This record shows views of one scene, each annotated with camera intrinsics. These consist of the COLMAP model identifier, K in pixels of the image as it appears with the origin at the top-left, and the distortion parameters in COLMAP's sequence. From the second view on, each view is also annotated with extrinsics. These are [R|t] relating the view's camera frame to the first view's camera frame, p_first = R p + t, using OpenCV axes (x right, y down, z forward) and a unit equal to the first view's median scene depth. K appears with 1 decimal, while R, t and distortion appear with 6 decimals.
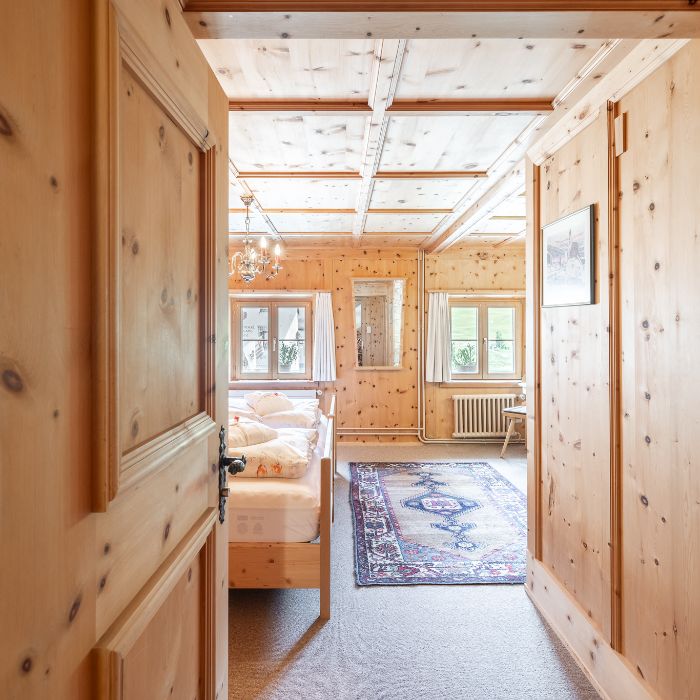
lens RADIAL K [[446.2, 0, 337.4], [0, 446.2, 342.9], [0, 0, 1]] dist [-0.000348, 0.002391]
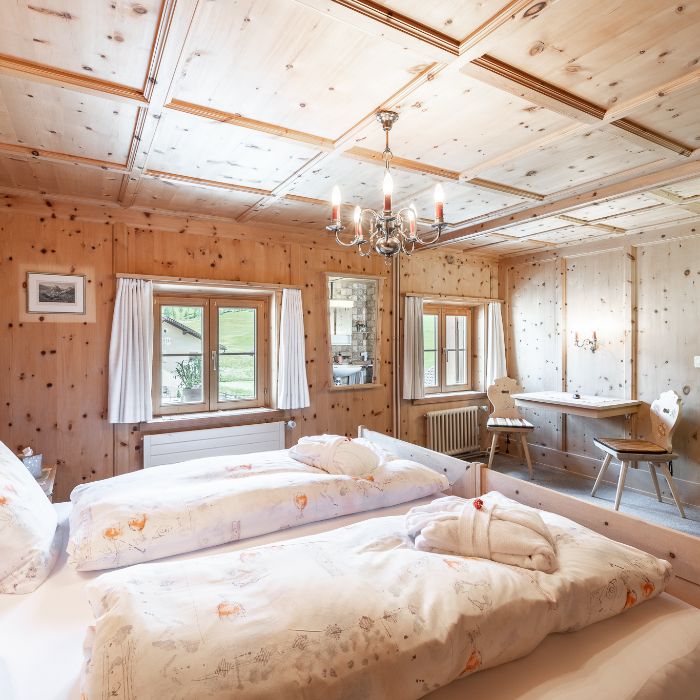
lens RADIAL K [[446.2, 0, 353.1], [0, 446.2, 346.3], [0, 0, 1]] dist [-0.000348, 0.002391]
pose [[0.860099, -0.008618, 0.510054, -0.324819], [0.014621, 0.999863, -0.007762, -0.010238], [-0.509918, 0.014133, 0.860107, 0.311584]]
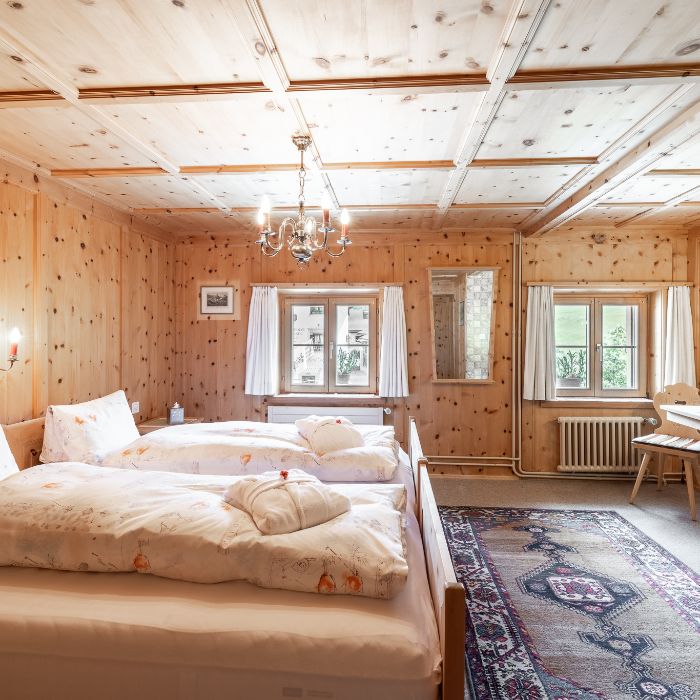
lens RADIAL K [[446.2, 0, 352.6], [0, 446.2, 341.8], [0, 0, 1]] dist [-0.000348, 0.002391]
pose [[0.997111, 0.005494, -0.075760, -0.042560], [-0.006114, 0.999950, -0.007955, -0.006098], [0.075713, 0.008396, 0.997094, 0.195708]]
